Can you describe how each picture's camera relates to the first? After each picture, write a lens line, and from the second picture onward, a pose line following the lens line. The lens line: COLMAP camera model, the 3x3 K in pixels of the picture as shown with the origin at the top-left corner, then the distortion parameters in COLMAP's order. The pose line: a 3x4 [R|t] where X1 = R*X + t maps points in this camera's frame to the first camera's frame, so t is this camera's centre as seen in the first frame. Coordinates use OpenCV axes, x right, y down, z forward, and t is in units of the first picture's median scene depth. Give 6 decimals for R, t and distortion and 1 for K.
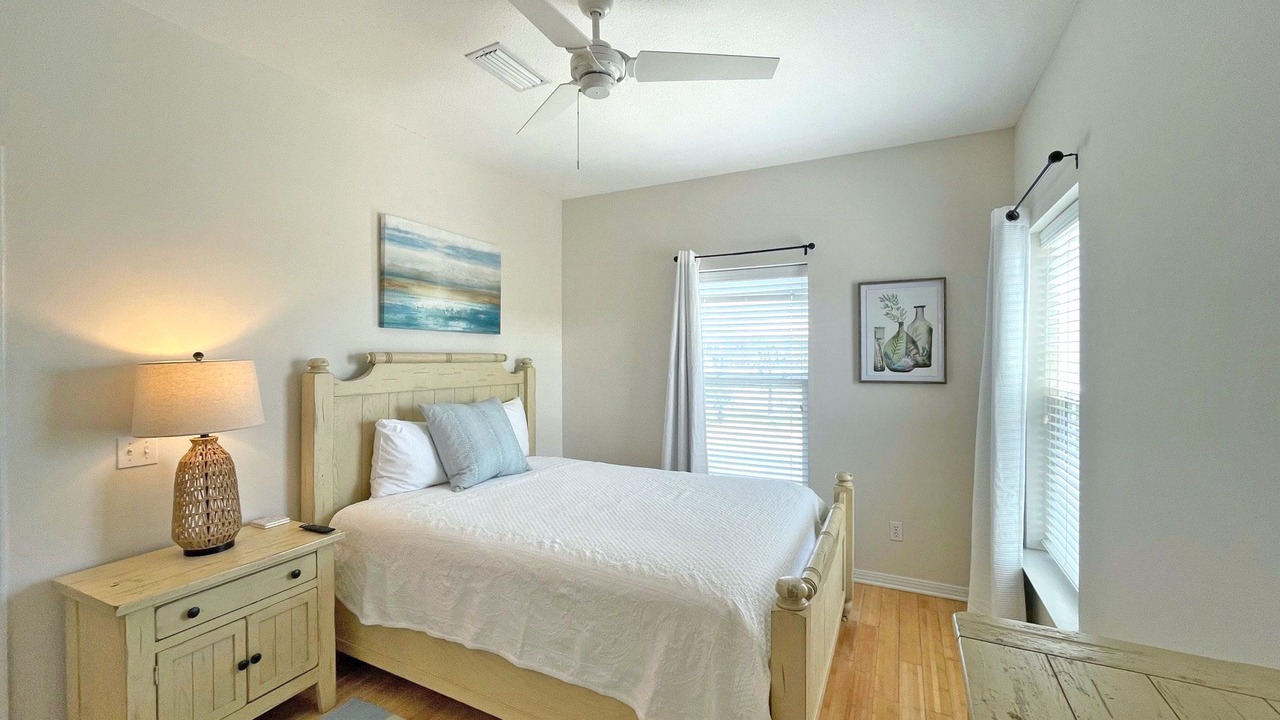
lens RADIAL K [[520.5, 0, 636.9], [0, 520.5, 361.3], [0, 0, 1]] dist [-0.010553, 0.000298]
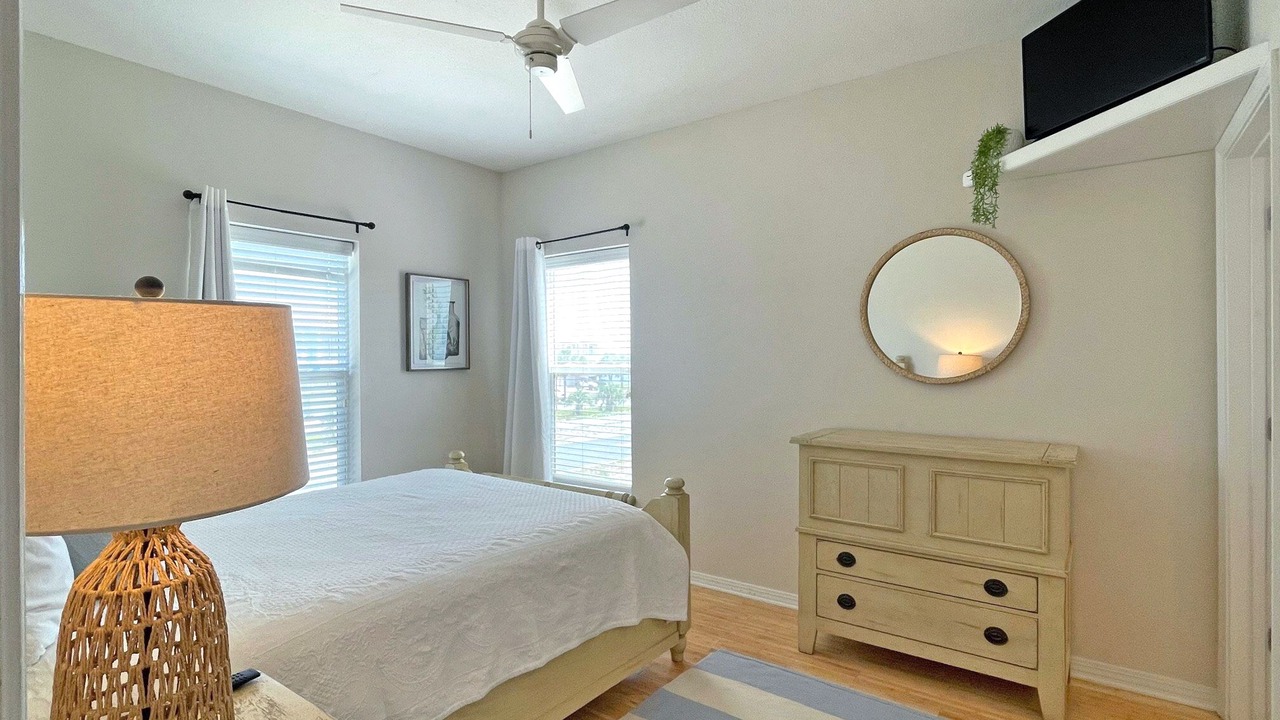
lens RADIAL K [[644.8, 0, 638.8], [0, 644.8, 357.5], [0, 0, 1]] dist [-0.005634, -0.000217]
pose [[0.156740, 0.000640, 0.987640, -0.780381], [0.019365, 0.999806, -0.003721, 0.029168], [-0.987450, 0.019709, 0.156698, 0.376941]]
